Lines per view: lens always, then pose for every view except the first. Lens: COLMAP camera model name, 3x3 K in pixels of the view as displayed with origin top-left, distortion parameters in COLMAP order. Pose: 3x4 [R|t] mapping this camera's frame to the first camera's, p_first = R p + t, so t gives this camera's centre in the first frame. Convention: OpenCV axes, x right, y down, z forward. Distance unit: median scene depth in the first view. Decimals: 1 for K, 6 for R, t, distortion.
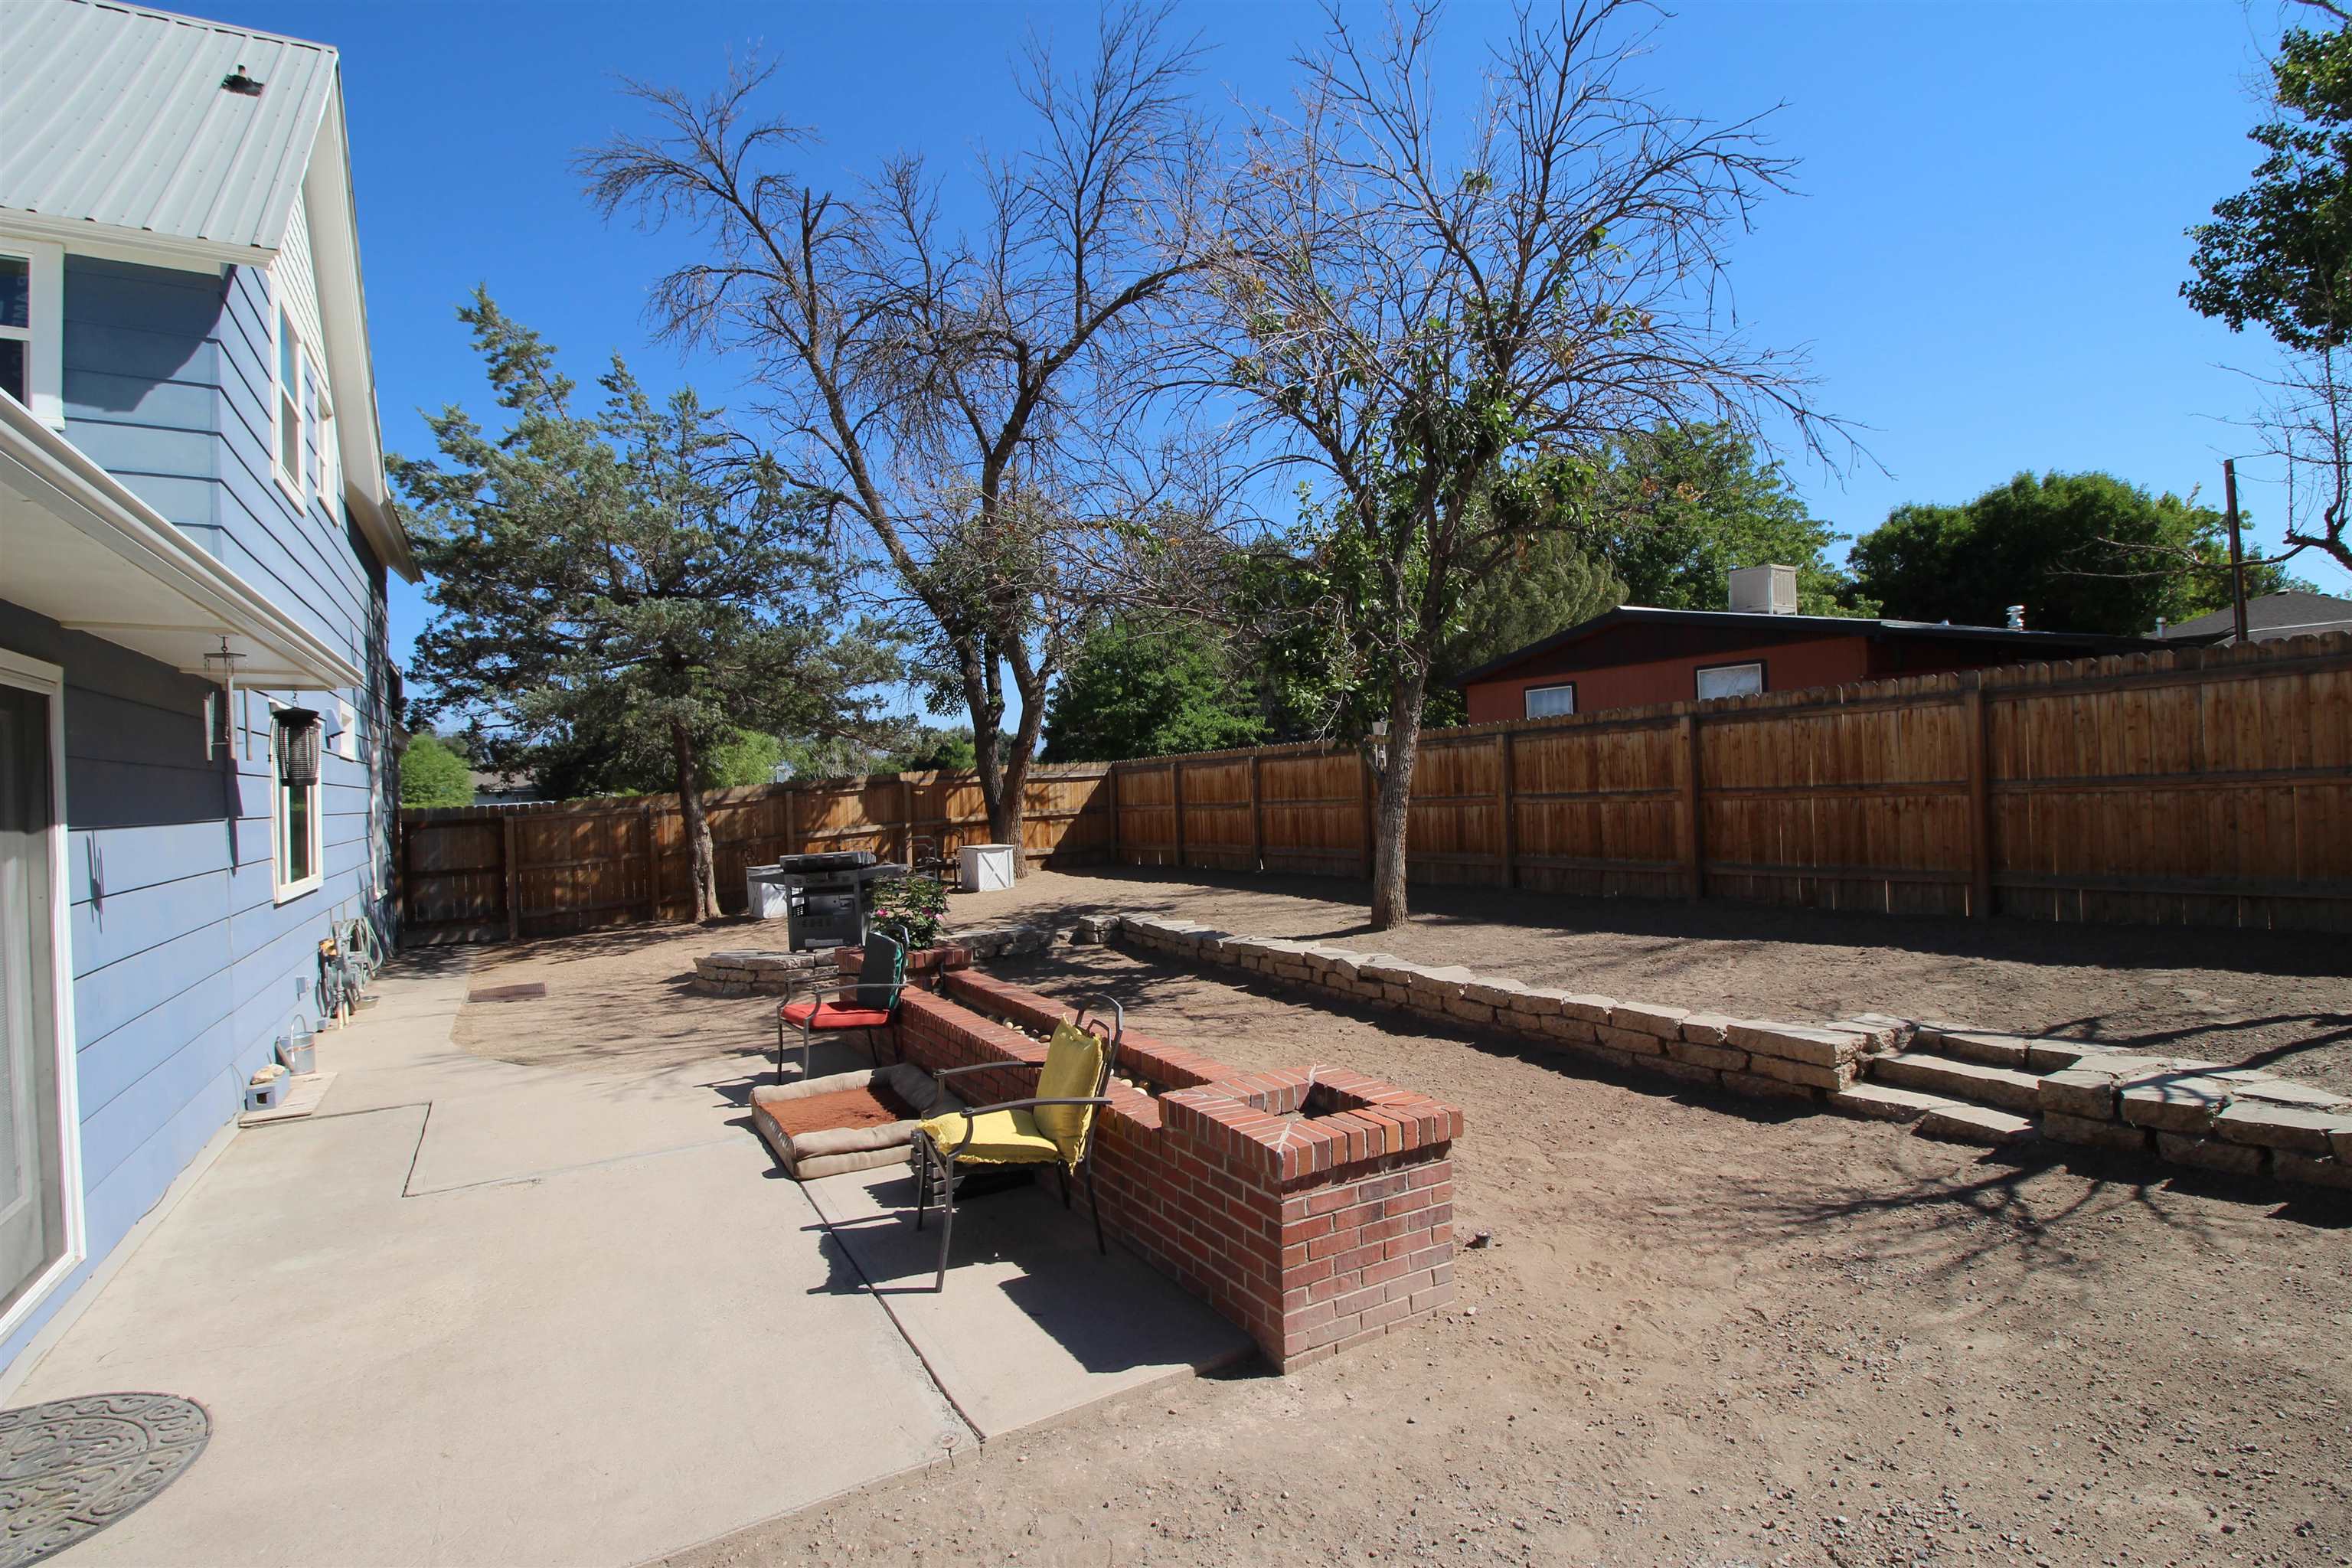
lens RADIAL K [[1090.7, 0, 1173.9], [0, 1090.7, 783.8], [0, 0, 1]] dist [-0.009529, -0.005348]
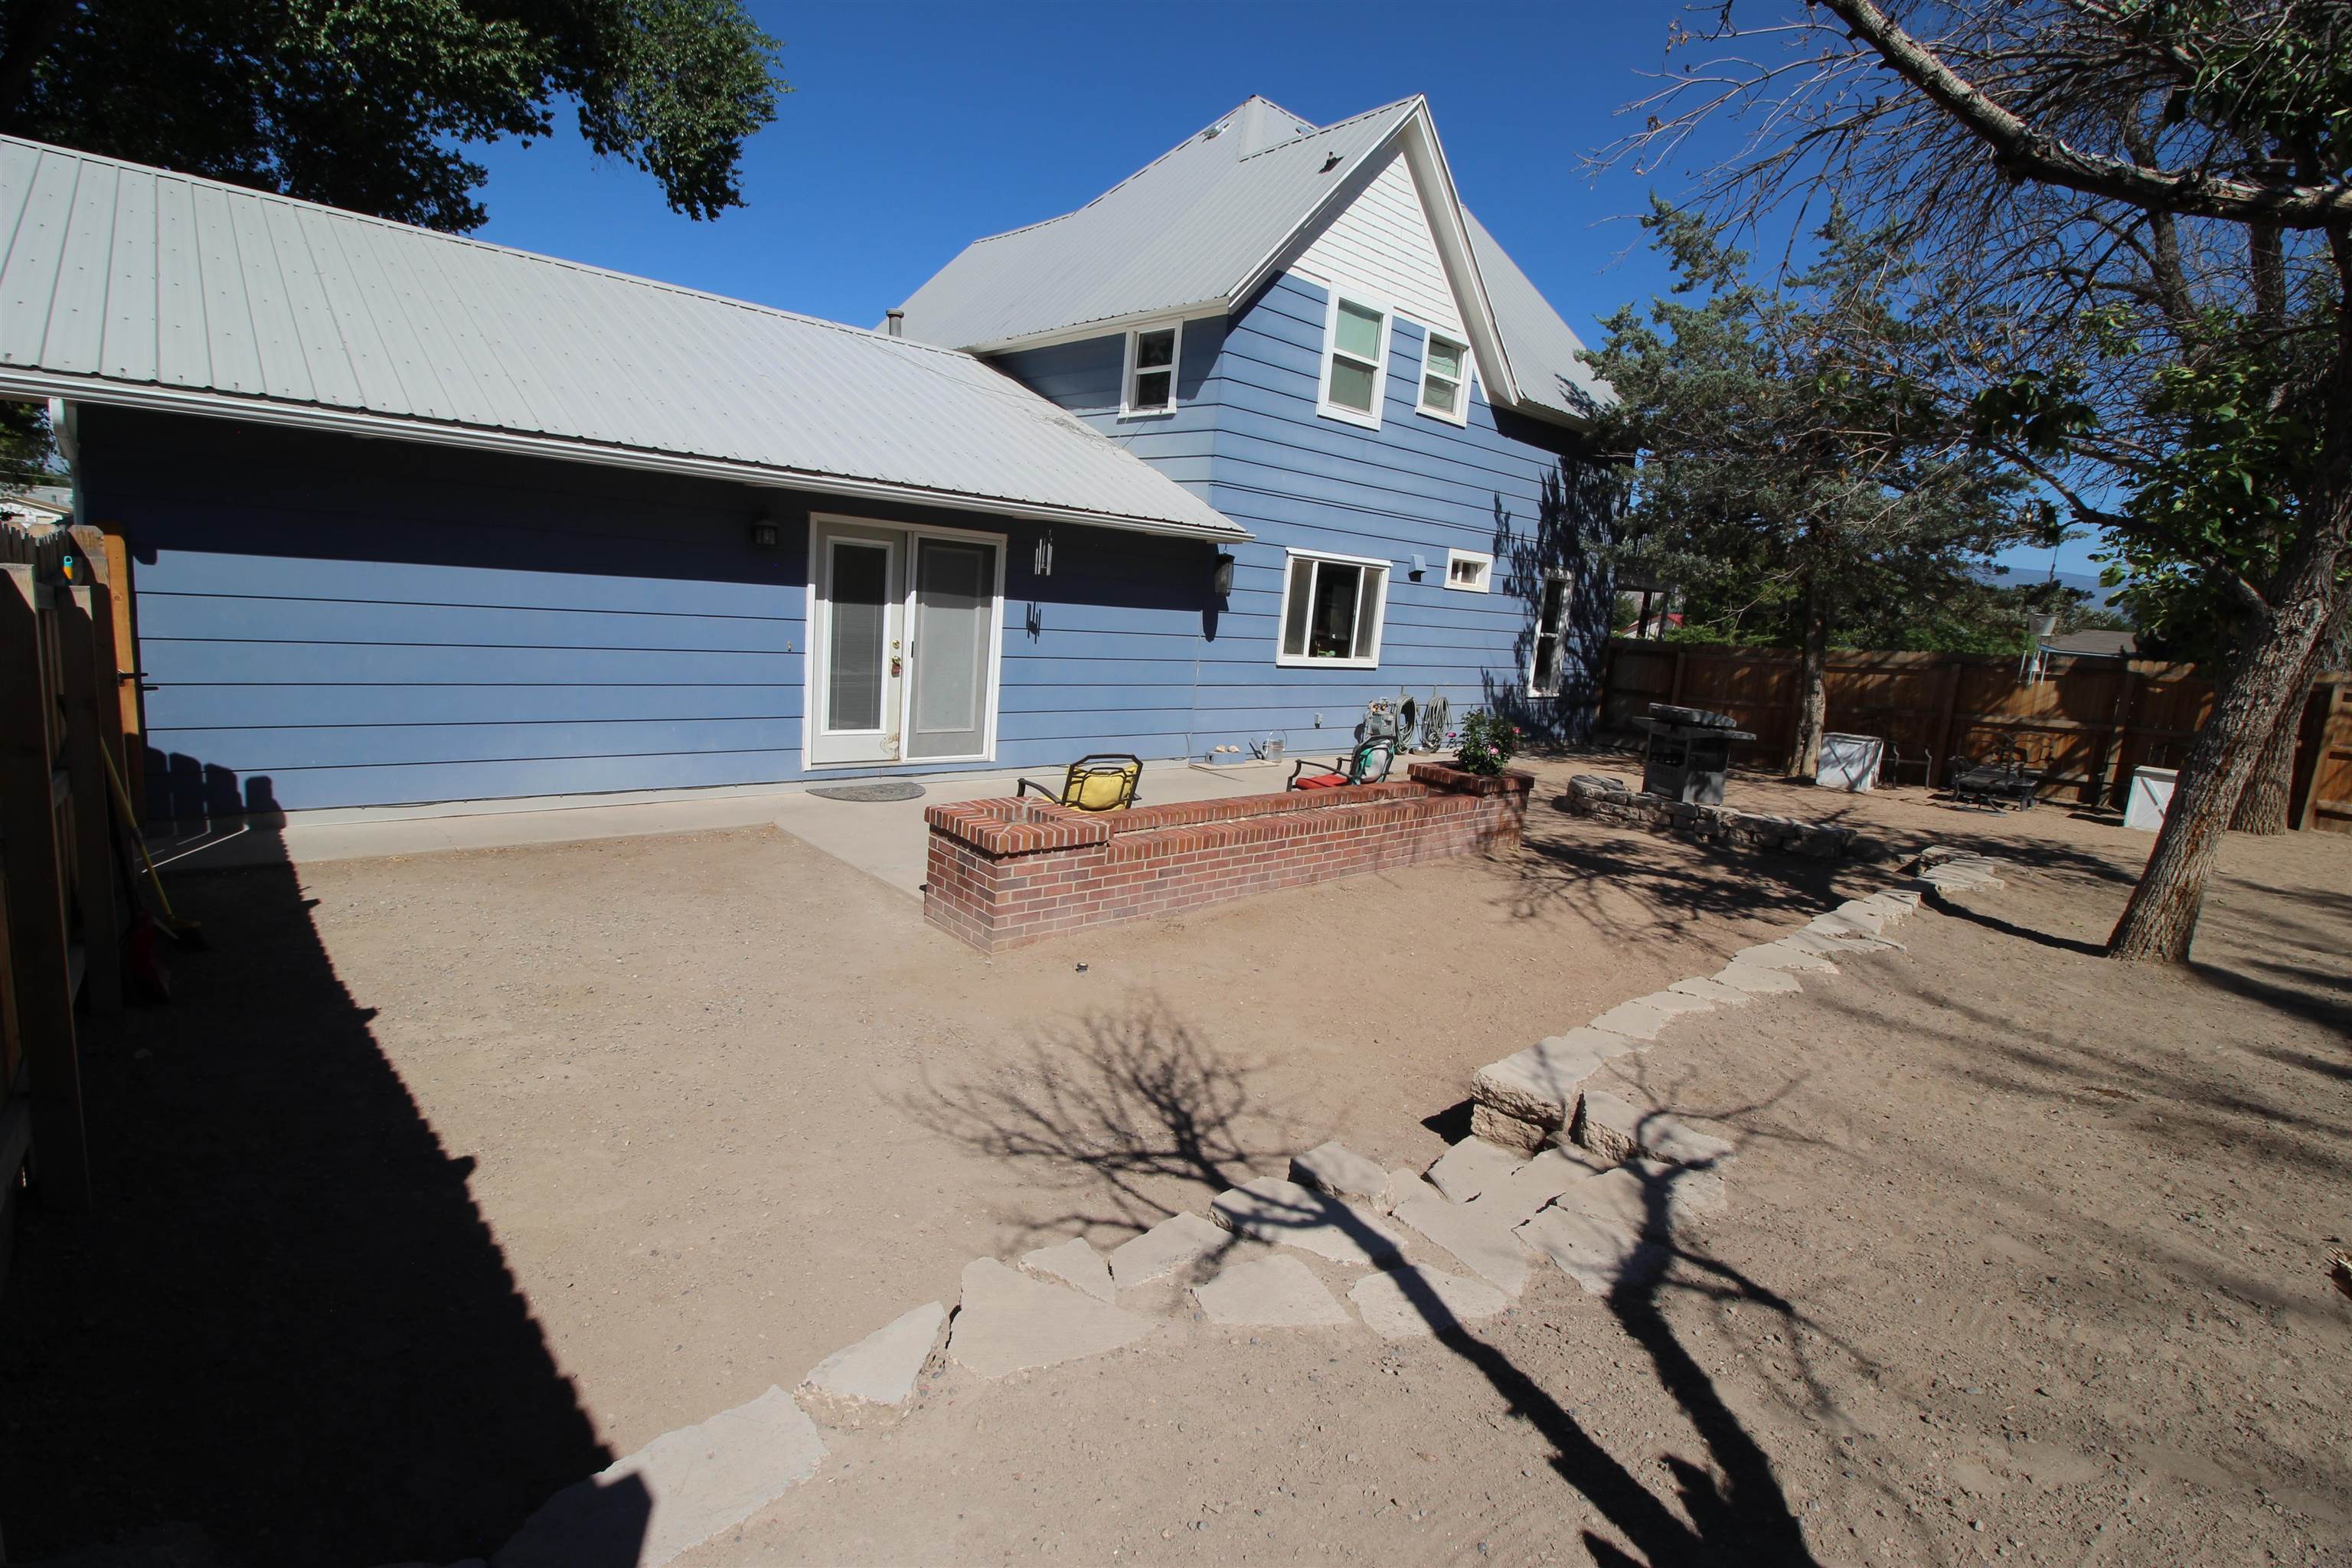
lens RADIAL K [[1090.7, 0, 1176.5], [0, 1090.7, 786.8], [0, 0, 1]] dist [-0.009529, -0.005348]
pose [[0.193218, 0.223911, -0.955265, 1.137136], [-0.088888, 0.973603, 0.210230, -0.072032], [0.977121, 0.044291, 0.208021, 0.600316]]
